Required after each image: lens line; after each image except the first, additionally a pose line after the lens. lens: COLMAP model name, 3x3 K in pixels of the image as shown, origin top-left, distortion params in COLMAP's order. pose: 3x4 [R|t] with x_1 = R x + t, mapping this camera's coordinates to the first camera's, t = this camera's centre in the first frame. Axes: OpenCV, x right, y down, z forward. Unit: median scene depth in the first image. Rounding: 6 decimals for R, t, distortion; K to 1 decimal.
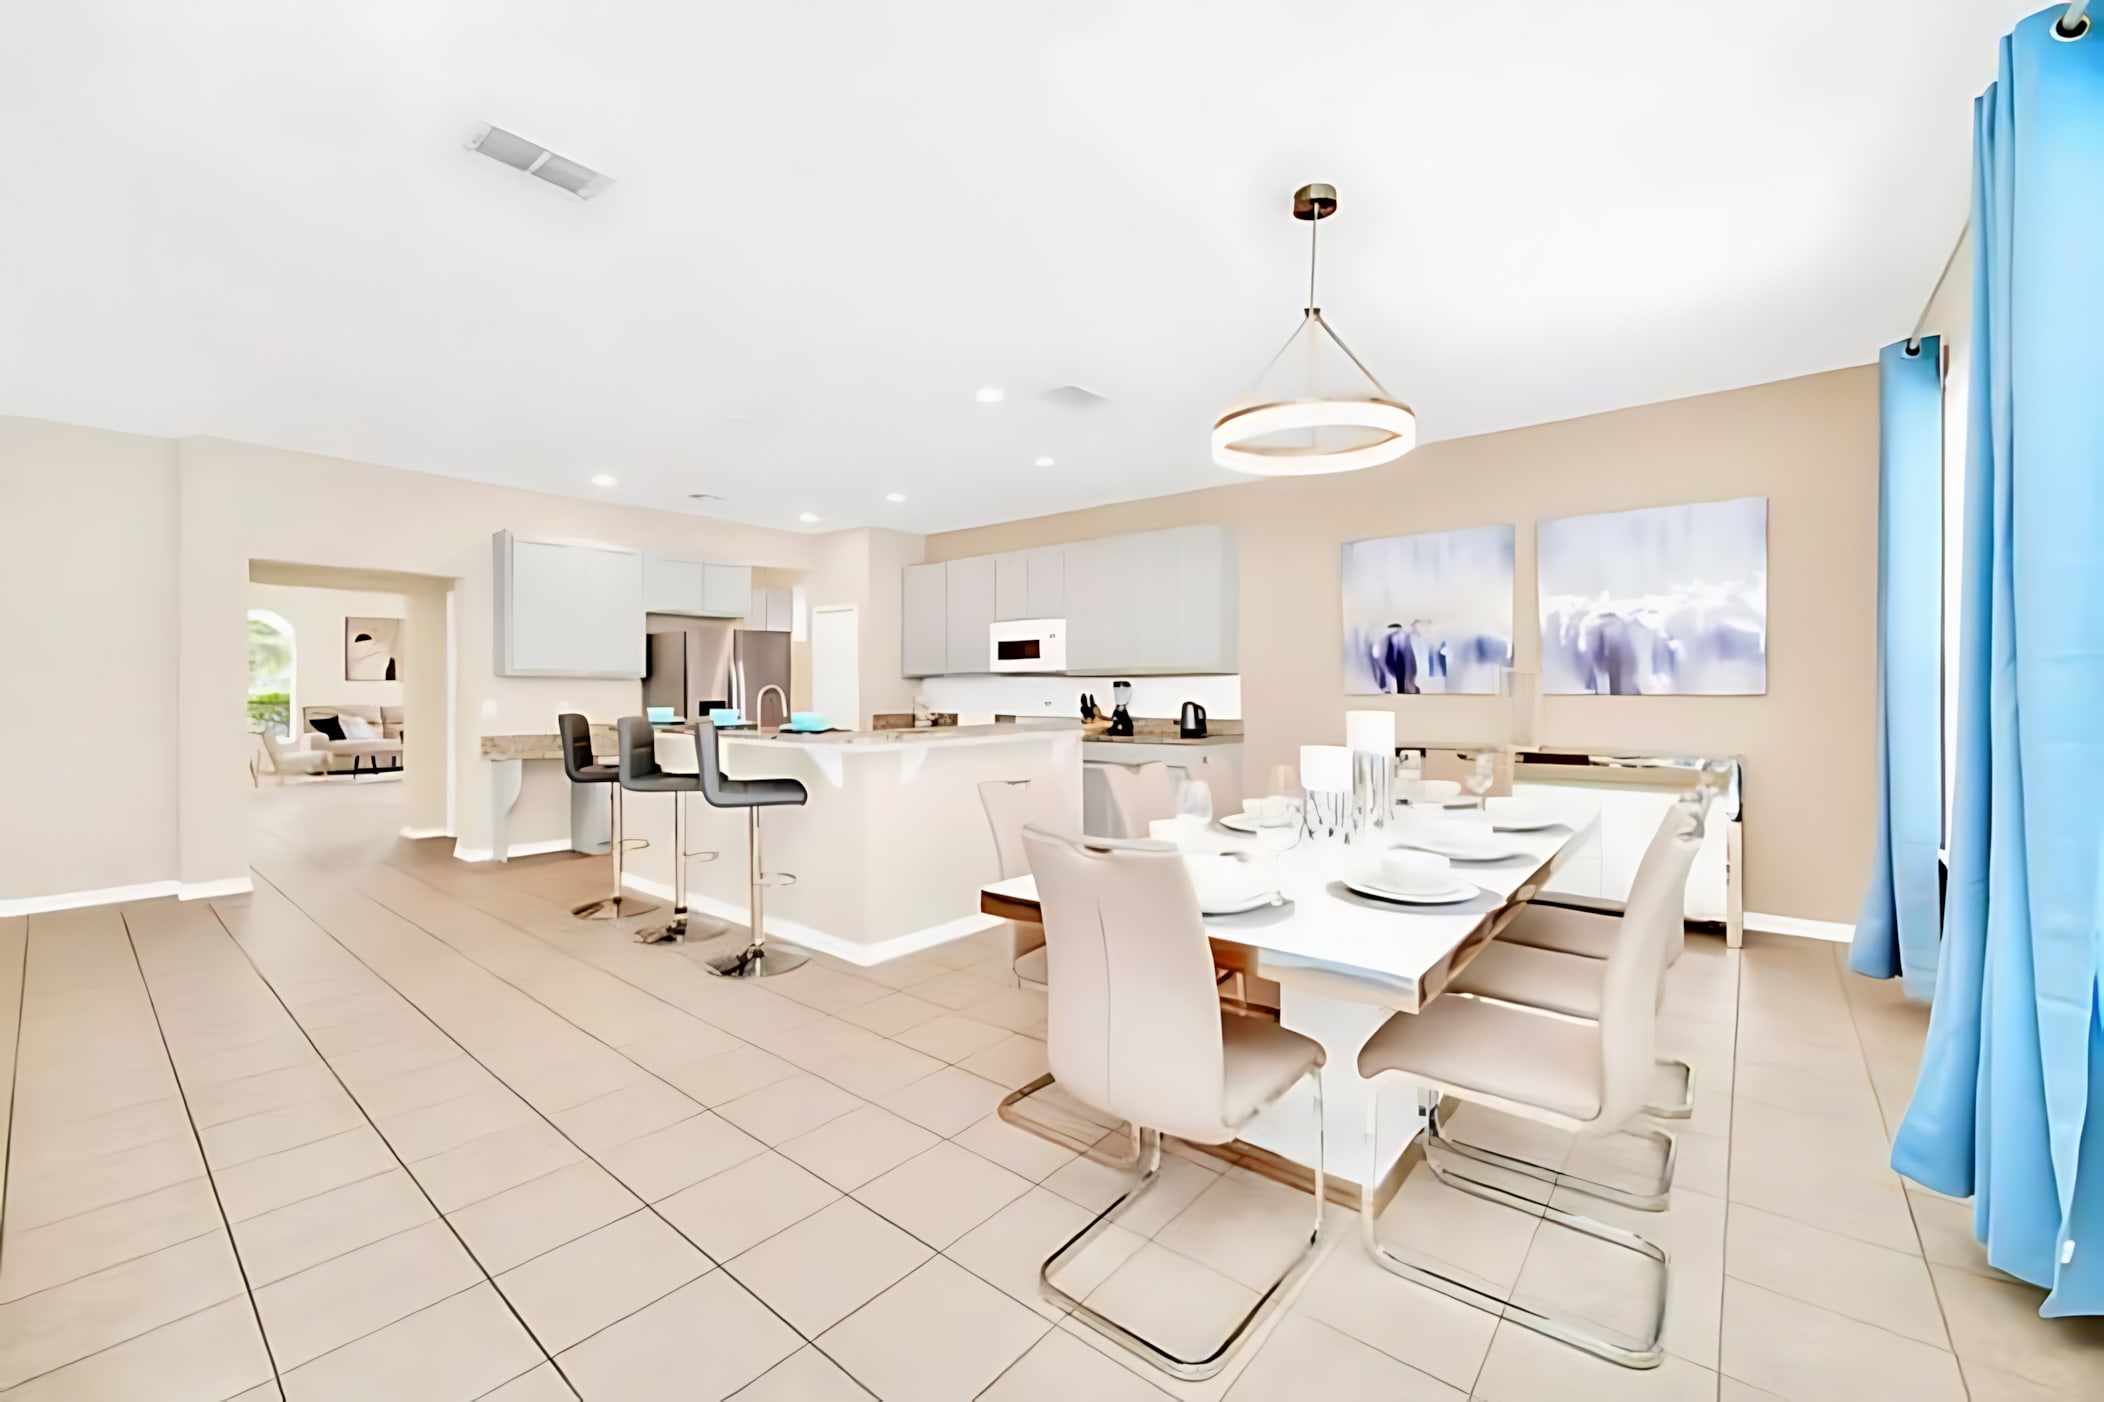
lens RADIAL K [[863.0, 0, 1071.1], [0, 863.0, 684.8], [0, 0, 1]] dist [-0.012114, -0.000634]
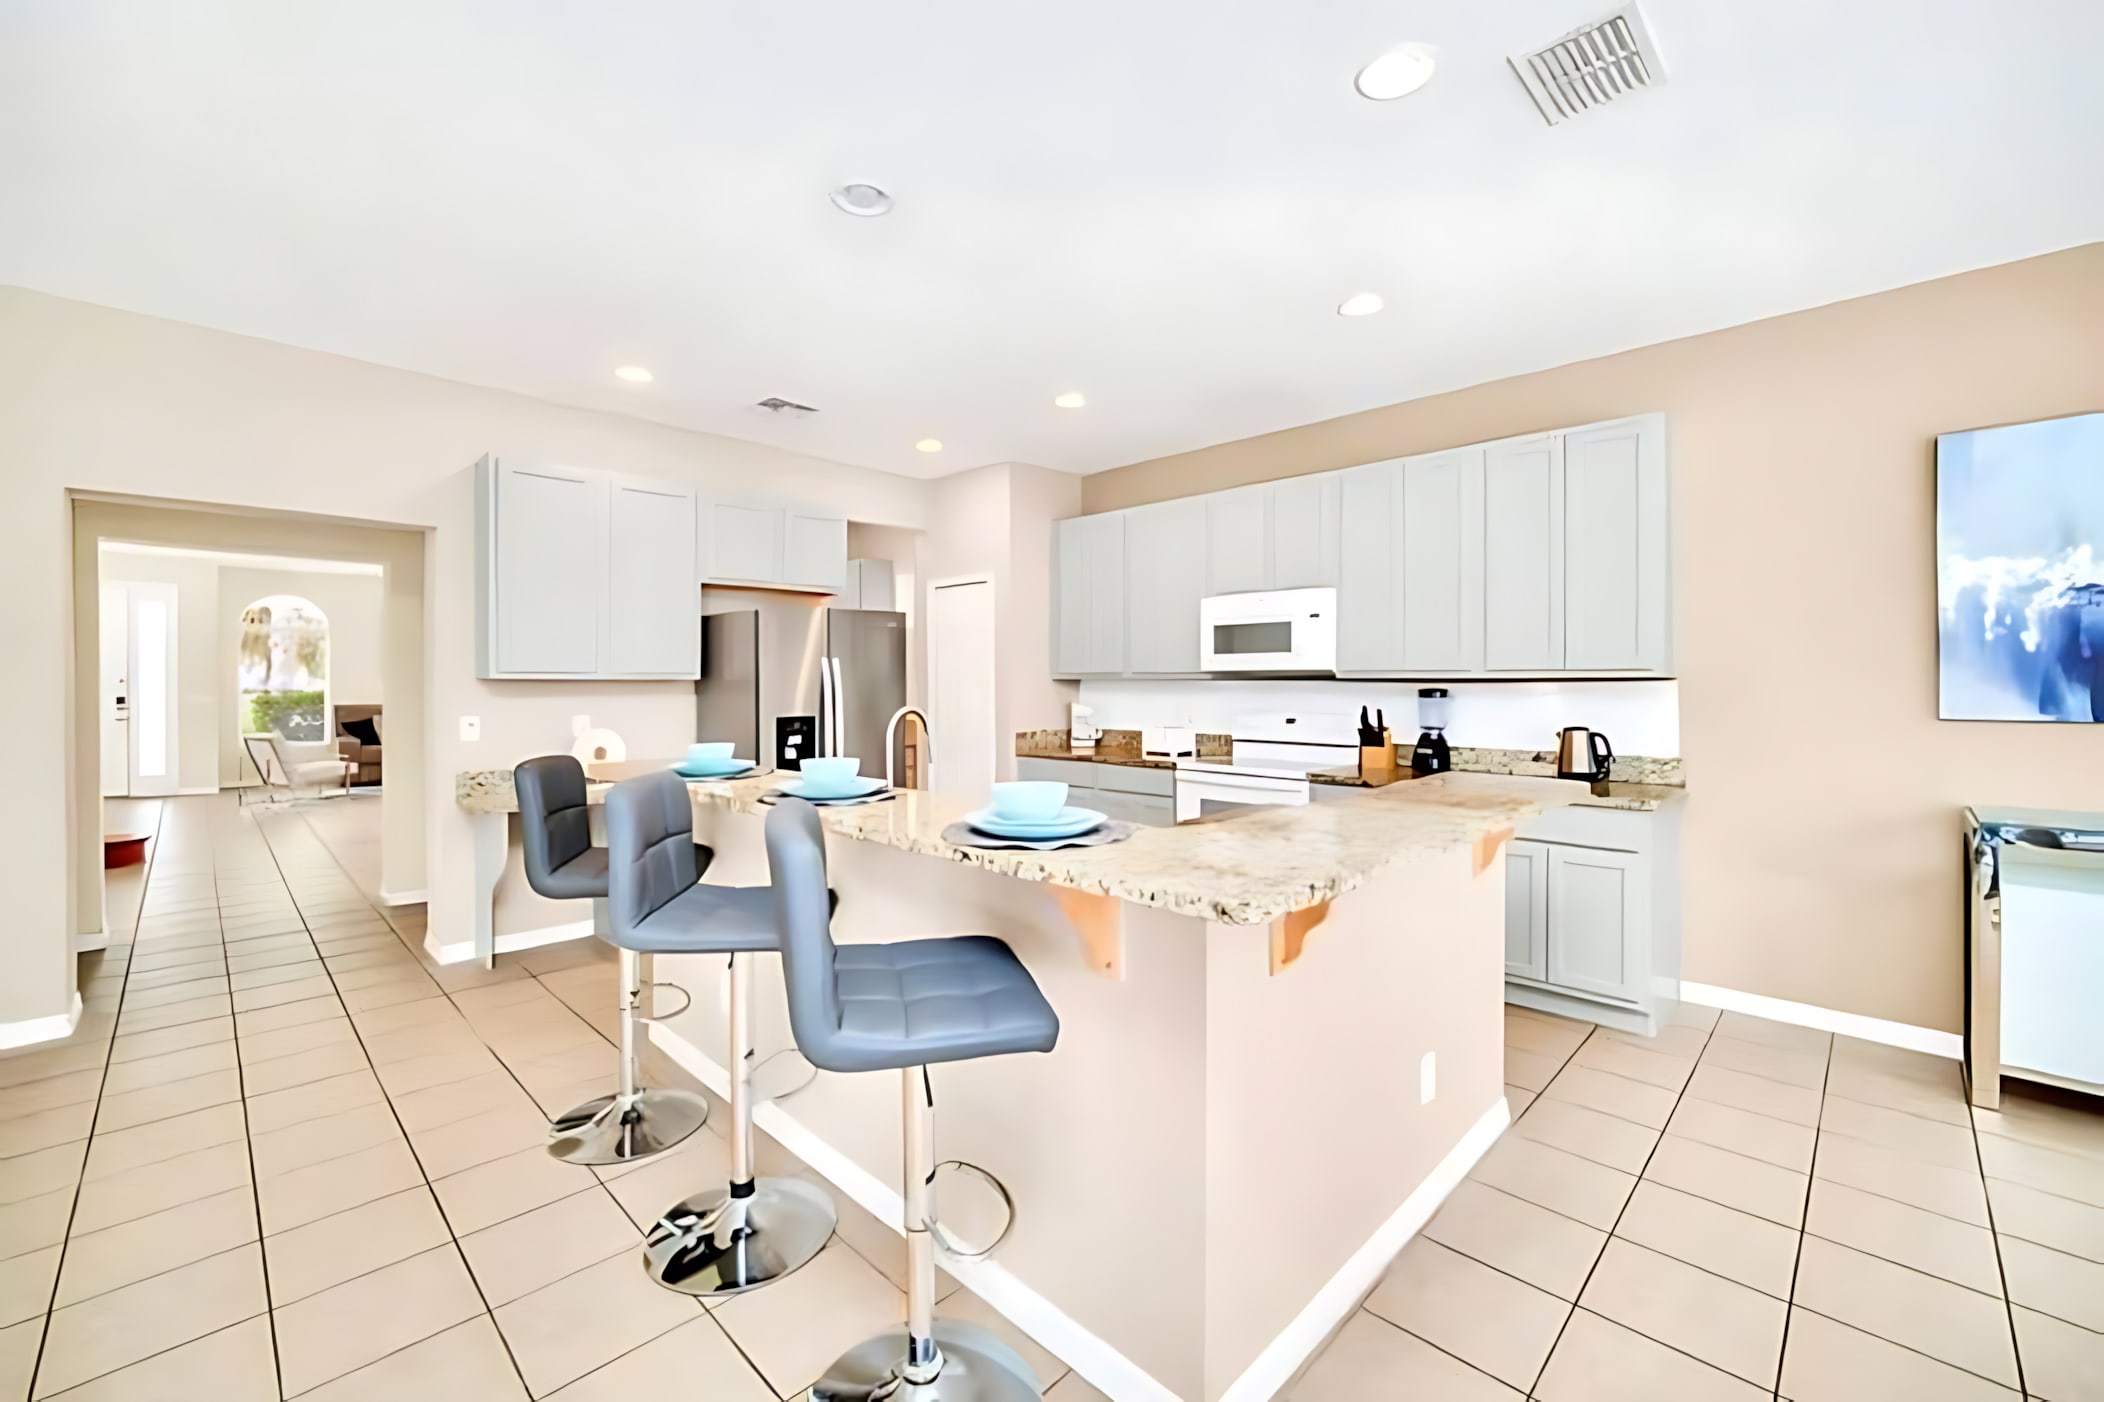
lens RADIAL K [[863.0, 0, 1046.1], [0, 863.0, 692.4], [0, 0, 1]] dist [-0.012114, -0.000634]
pose [[0.995114, 0.006228, -0.098533, -0.154304], [-0.004717, 0.999868, 0.015560, -0.009675], [0.098617, -0.015019, 0.995012, 0.347953]]
